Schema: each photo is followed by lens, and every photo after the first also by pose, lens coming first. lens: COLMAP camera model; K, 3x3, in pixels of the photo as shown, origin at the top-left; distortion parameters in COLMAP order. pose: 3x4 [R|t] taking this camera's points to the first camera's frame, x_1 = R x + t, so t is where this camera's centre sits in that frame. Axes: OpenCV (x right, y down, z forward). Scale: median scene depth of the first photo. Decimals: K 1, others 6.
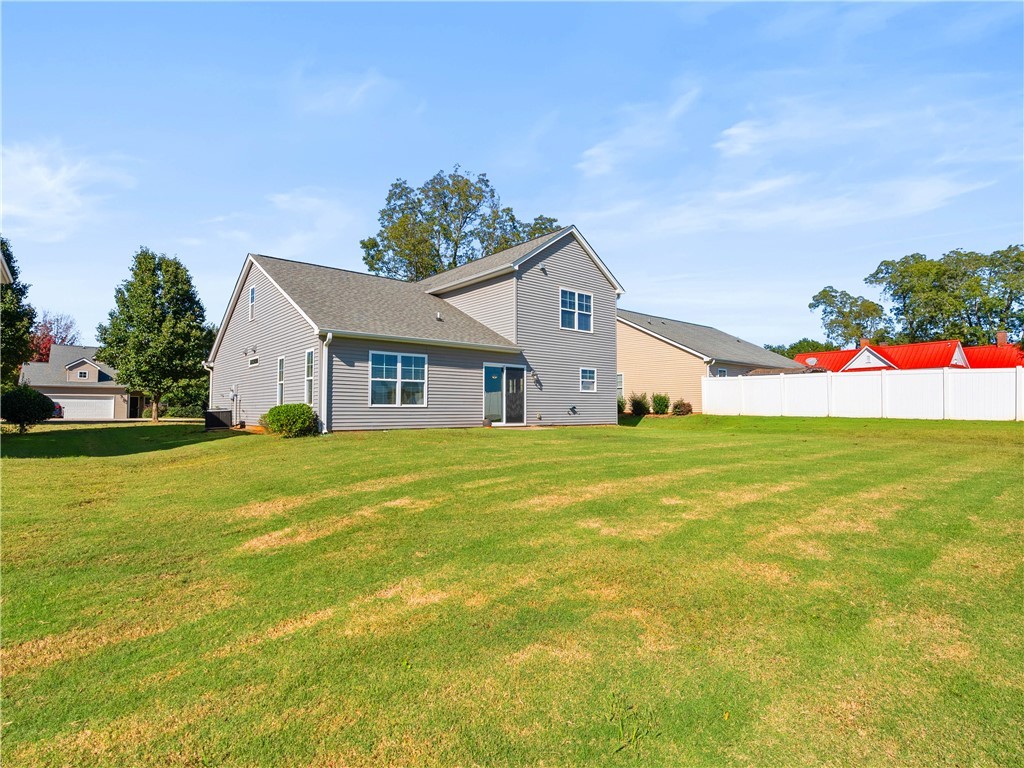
lens RADIAL K [[524.3, 0, 511.8], [0, 524.3, 386.3], [0, 0, 1]] dist [-0.010287, 0.000004]
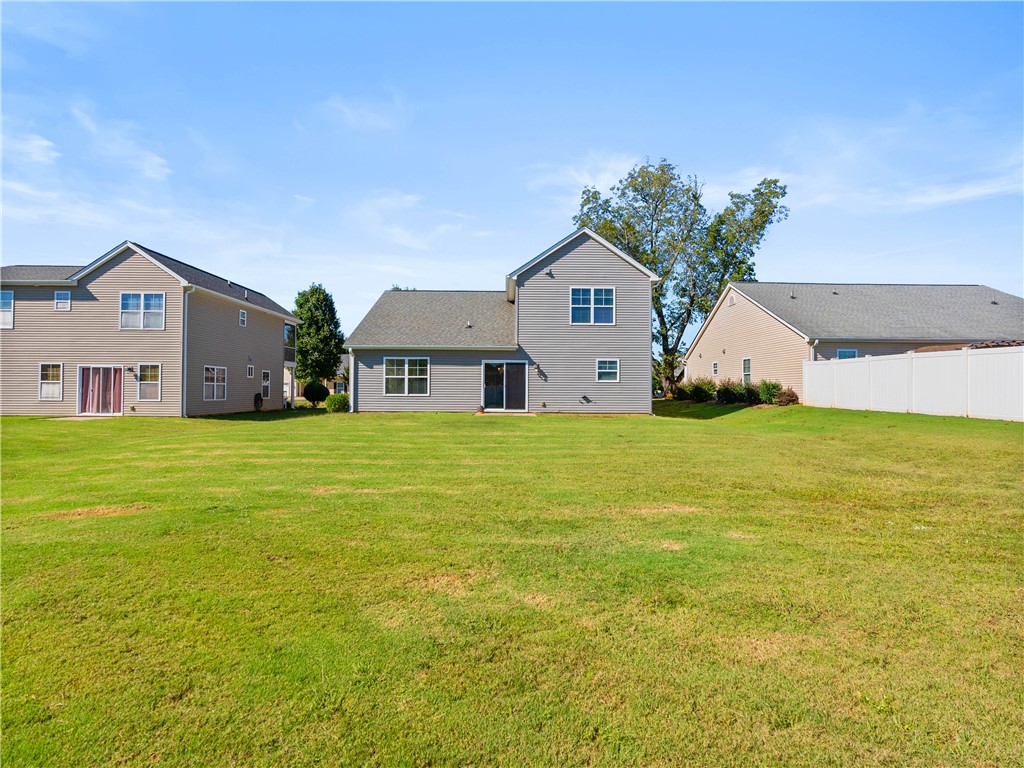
lens RADIAL K [[524.3, 0, 512.1], [0, 524.3, 384.6], [0, 0, 1]] dist [-0.010287, 0.000004]
pose [[0.772221, -0.003674, -0.635343, 0.740783], [0.023211, 0.999479, 0.022433, -0.012741], [0.634929, -0.032070, 0.771904, 0.078016]]
